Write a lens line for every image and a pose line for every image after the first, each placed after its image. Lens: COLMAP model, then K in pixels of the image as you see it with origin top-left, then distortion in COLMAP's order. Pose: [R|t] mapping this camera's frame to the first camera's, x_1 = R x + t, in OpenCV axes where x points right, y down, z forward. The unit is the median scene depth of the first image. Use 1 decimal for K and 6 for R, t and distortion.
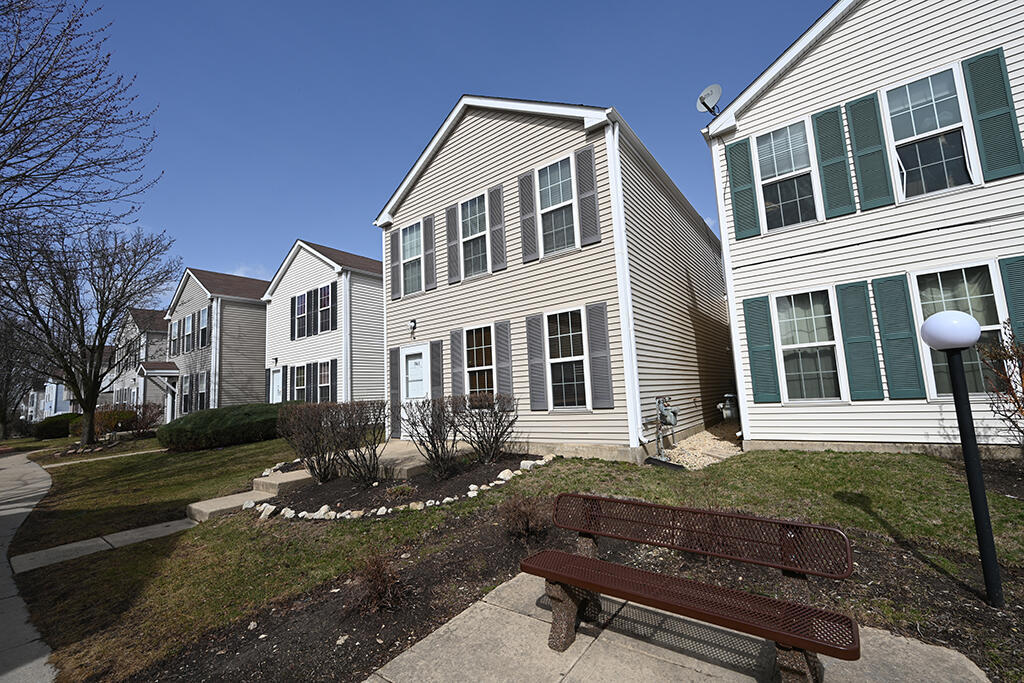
lens RADIAL K [[424.8, 0, 507.6], [0, 424.8, 340.9], [0, 0, 1]] dist [0.000456, 0.000173]
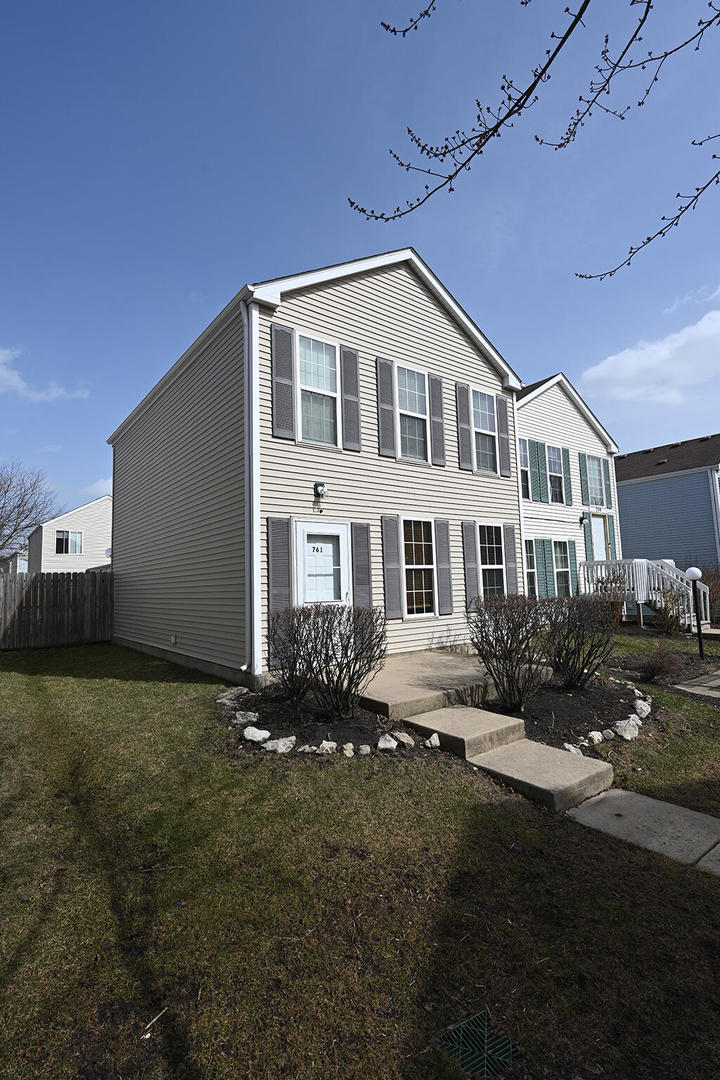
lens RADIAL K [[505.7, 0, 359.3], [0, 505.7, 558.6], [0, 0, 1]] dist [-0.000465, 0.000218]
pose [[0.264950, 0.122114, 0.956499, -1.079555], [-0.081454, 0.991238, -0.103986, 0.163933], [-0.960816, -0.050360, 0.272576, 0.830442]]
